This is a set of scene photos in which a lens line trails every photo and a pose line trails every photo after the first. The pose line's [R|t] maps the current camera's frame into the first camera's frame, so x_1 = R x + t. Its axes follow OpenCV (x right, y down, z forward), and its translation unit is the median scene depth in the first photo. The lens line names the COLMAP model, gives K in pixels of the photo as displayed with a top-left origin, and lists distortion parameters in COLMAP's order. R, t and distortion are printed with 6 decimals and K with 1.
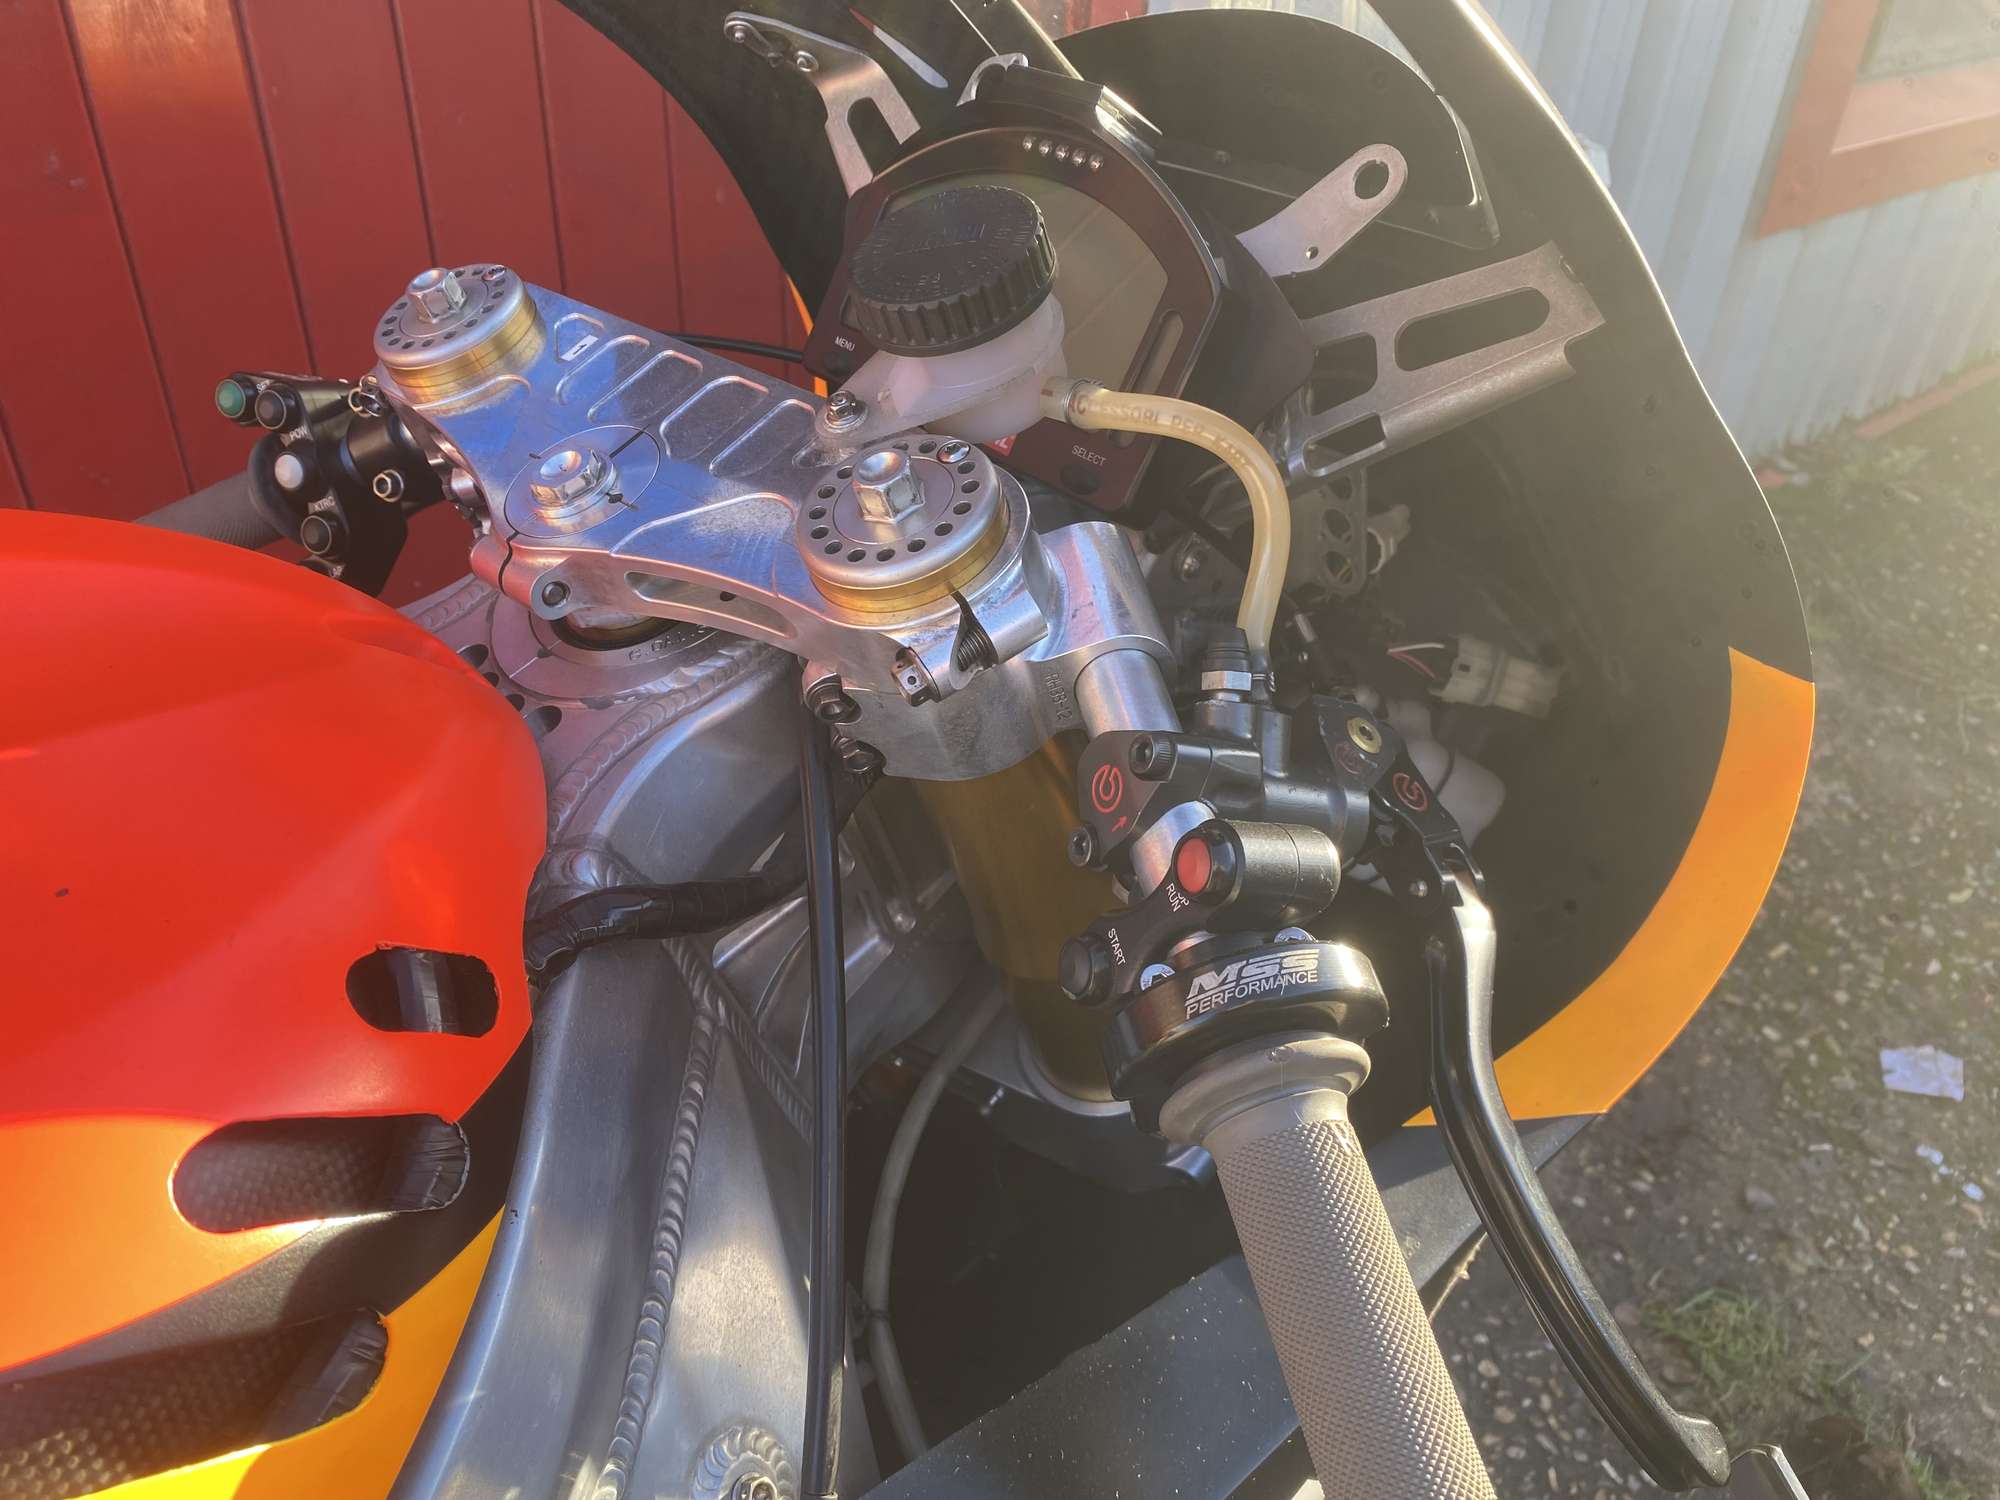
lens RADIAL K [[1552.8, 0, 992.4], [0, 1552.8, 764.8], [0, 0, 1]] dist [0.041840, -0.045670]
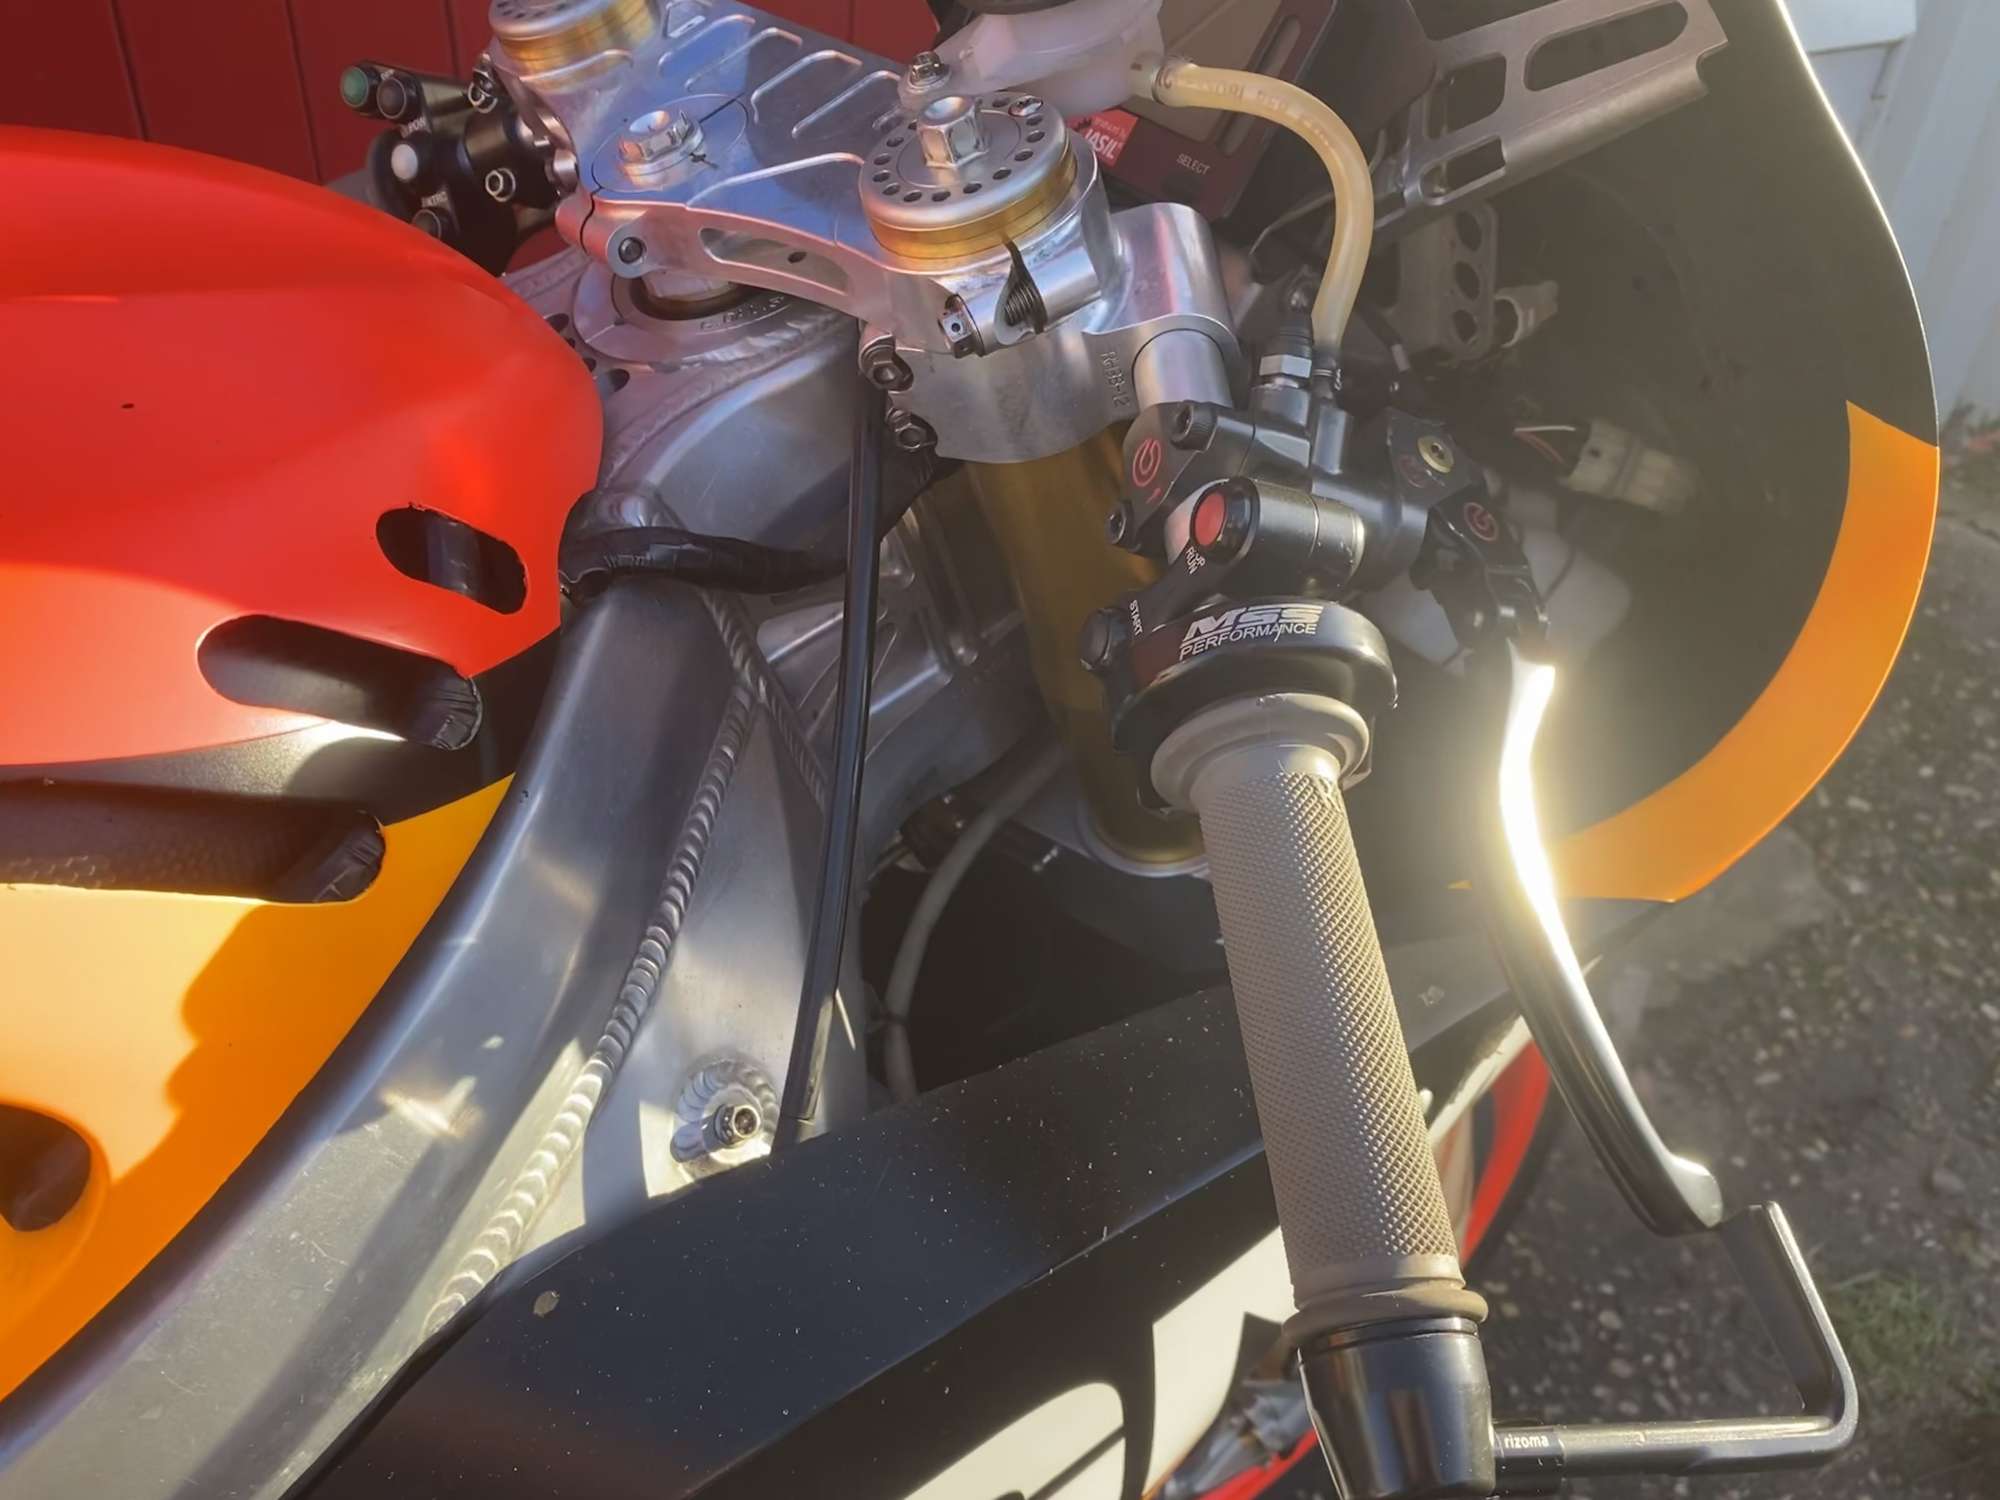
lens RADIAL K [[1714.5, 0, 1007.4], [0, 1714.5, 759.1], [0, 0, 1]] dist [0.044390, -0.061728]
pose [[0.990712, 0.096959, -0.095334, 0.081274], [-0.093098, 0.994677, 0.044158, 0.121739], [0.099108, -0.034873, 0.994465, -0.074878]]
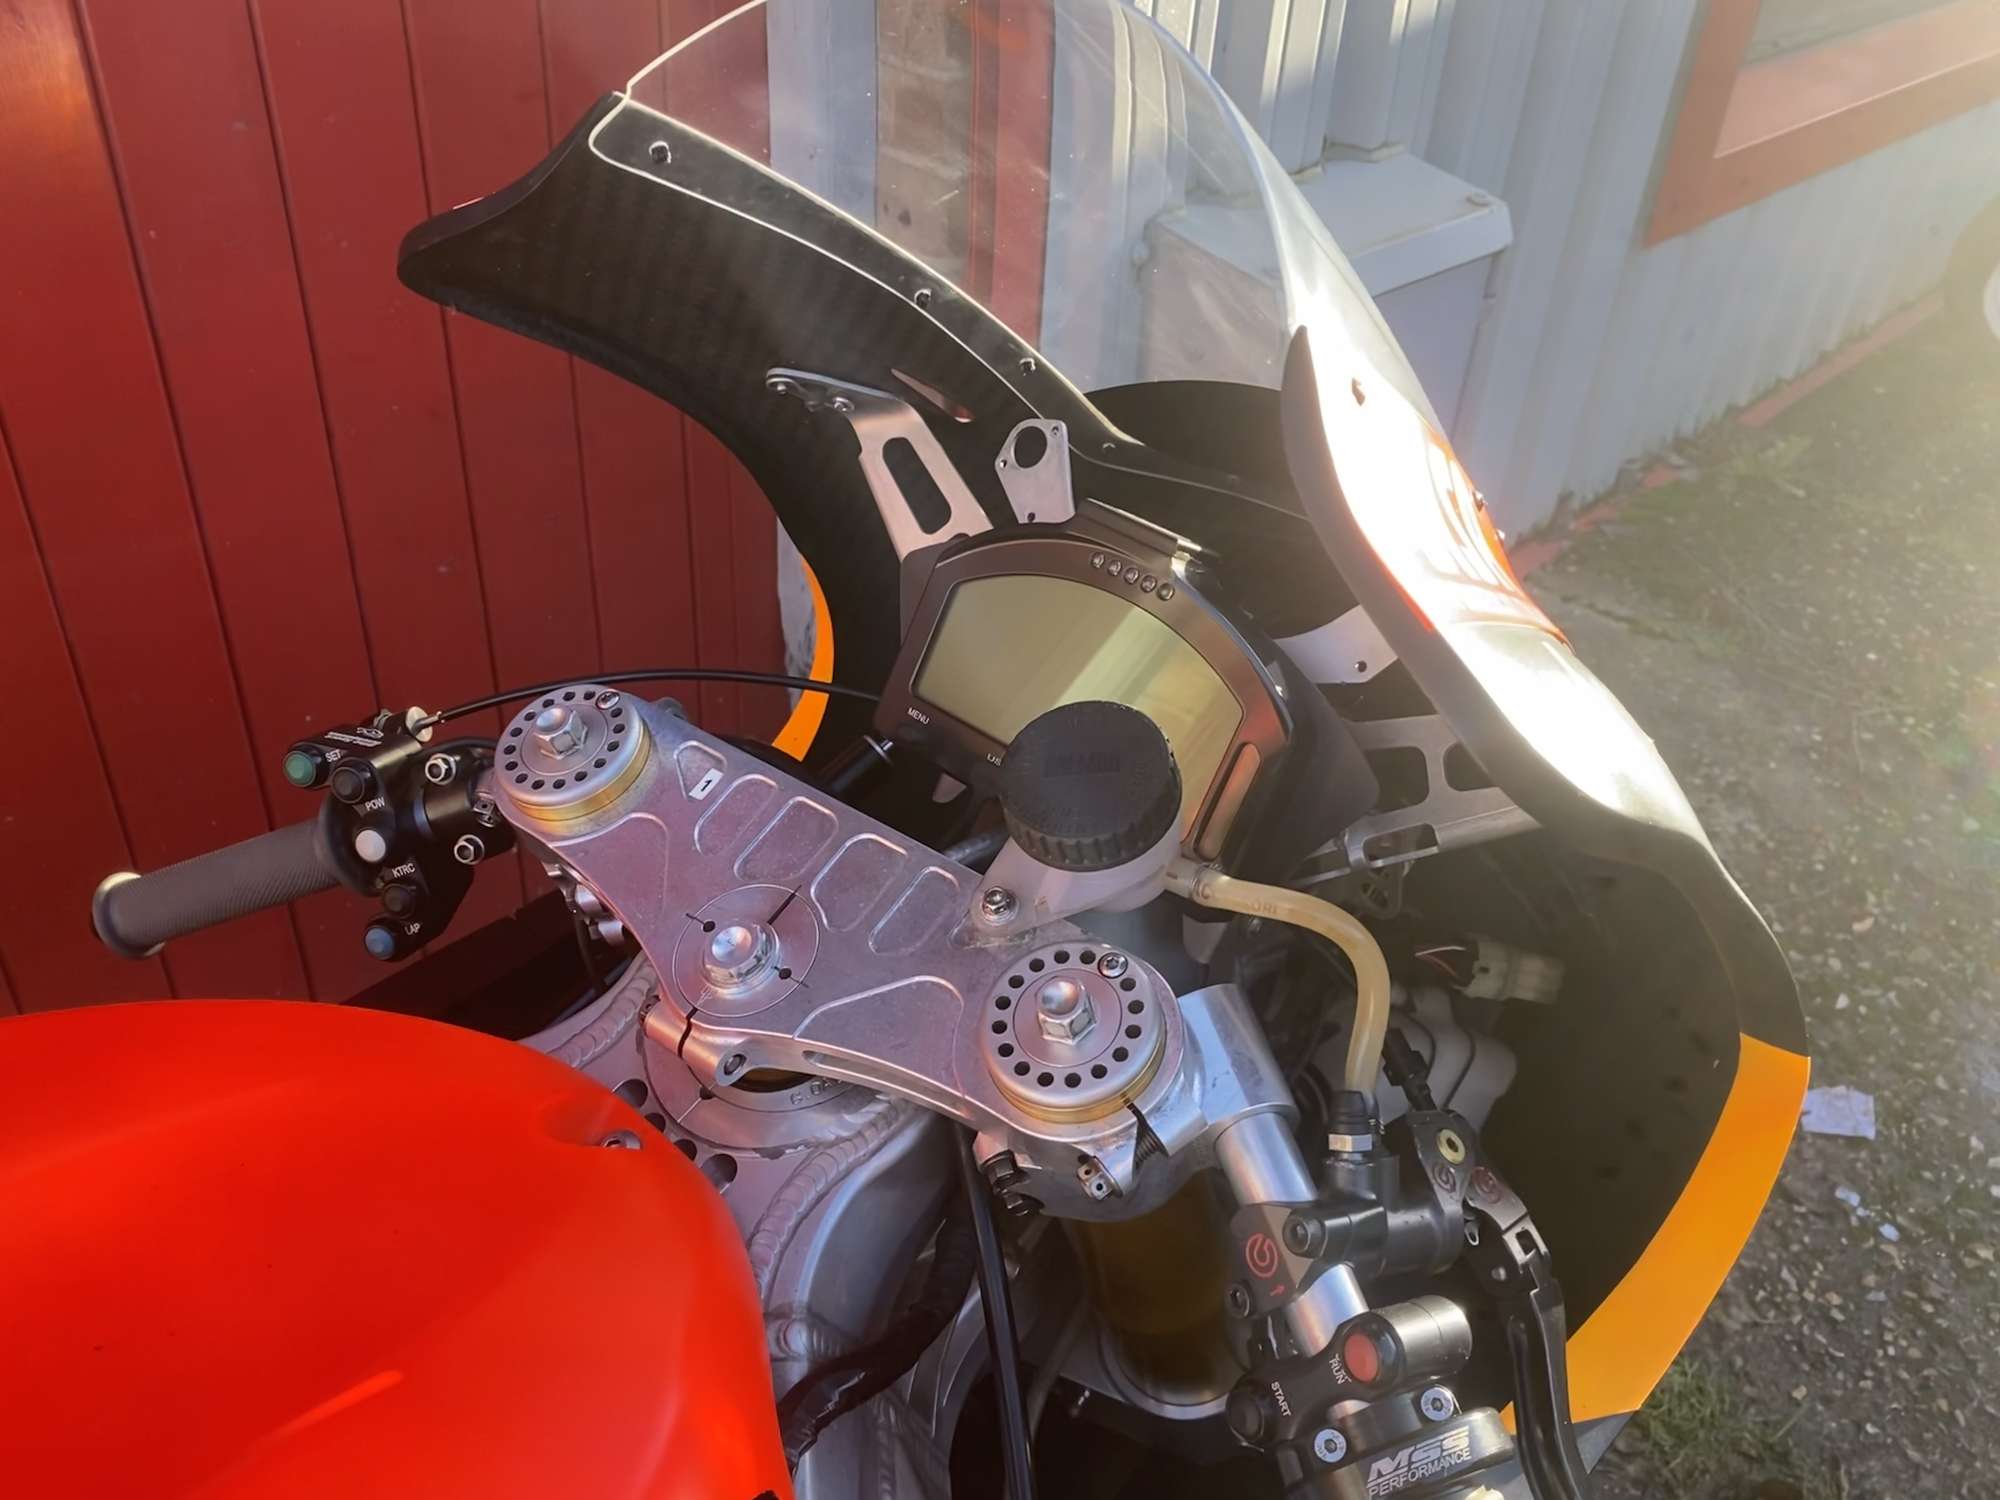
lens RADIAL K [[1714.5, 0, 1007.9], [0, 1714.5, 748.1], [0, 0, 1]] dist [0.044390, -0.061728]
pose [[0.993225, -0.046305, 0.106587, -0.175340], [0.043531, 0.998654, 0.028207, -0.305060], [-0.107750, -0.023376, 0.993903, -0.191304]]
